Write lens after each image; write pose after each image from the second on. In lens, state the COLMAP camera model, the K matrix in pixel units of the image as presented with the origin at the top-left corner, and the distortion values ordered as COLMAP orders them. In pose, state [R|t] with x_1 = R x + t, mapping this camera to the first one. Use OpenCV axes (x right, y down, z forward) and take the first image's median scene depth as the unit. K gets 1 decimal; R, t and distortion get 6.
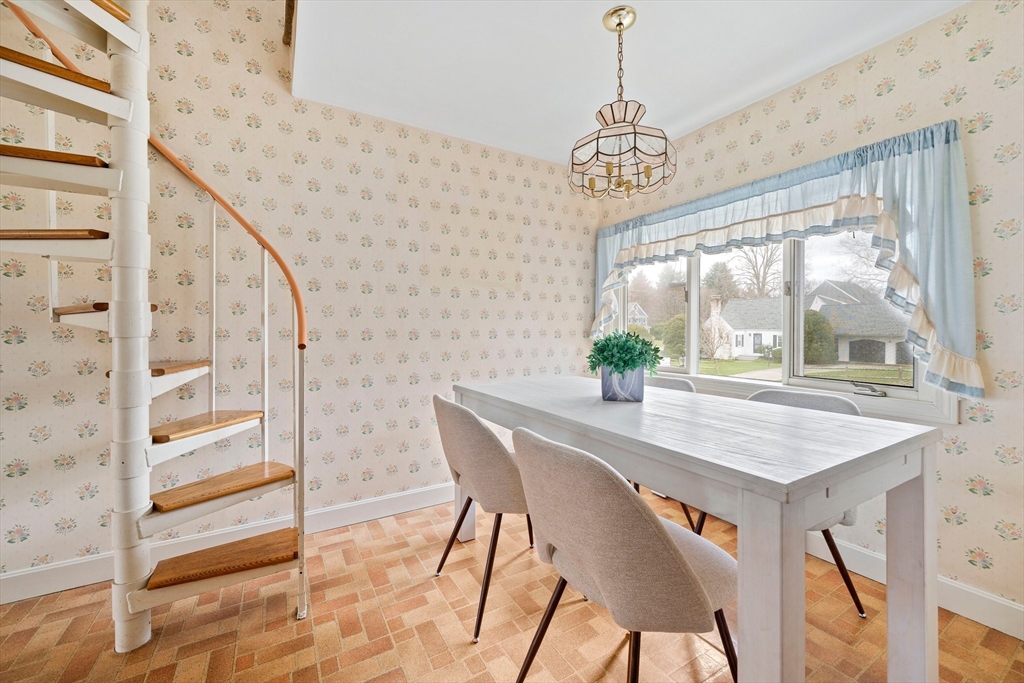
lens RADIAL K [[399.1, 0, 510.4], [0, 399.1, 334.3], [0, 0, 1]] dist [-0.003488, 0.000183]
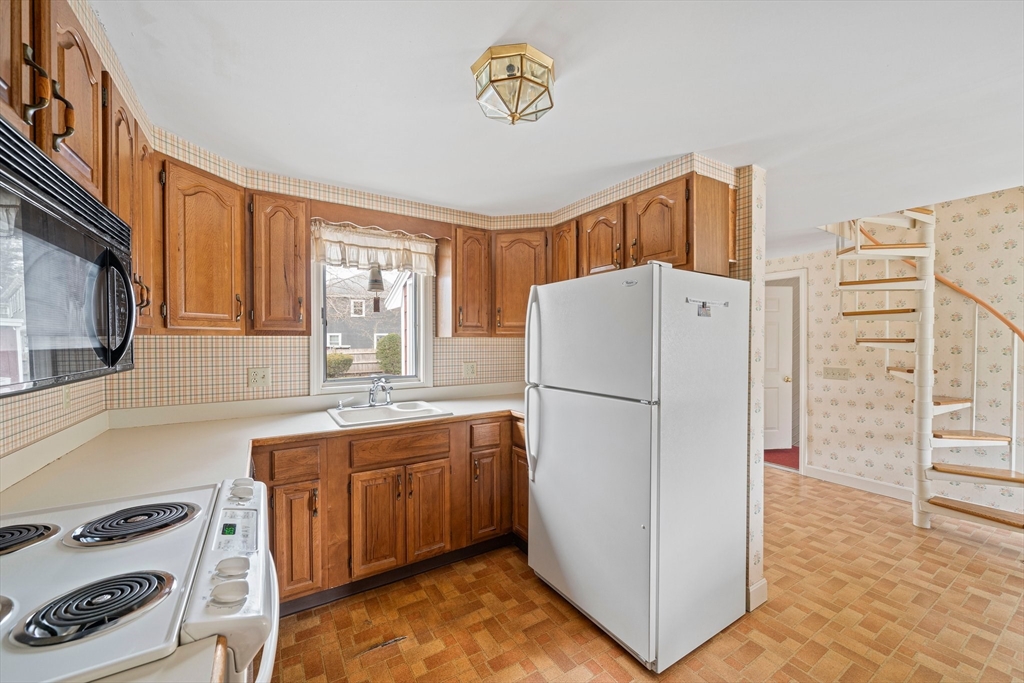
lens RADIAL K [[399.1, 0, 509.8], [0, 399.1, 341.9], [0, 0, 1]] dist [-0.003488, 0.000183]
pose [[0.016383, 0.009250, -0.999823, 0.982038], [-0.010004, 0.999909, 0.009087, -0.190869], [0.999816, 0.009854, 0.016474, -1.081888]]
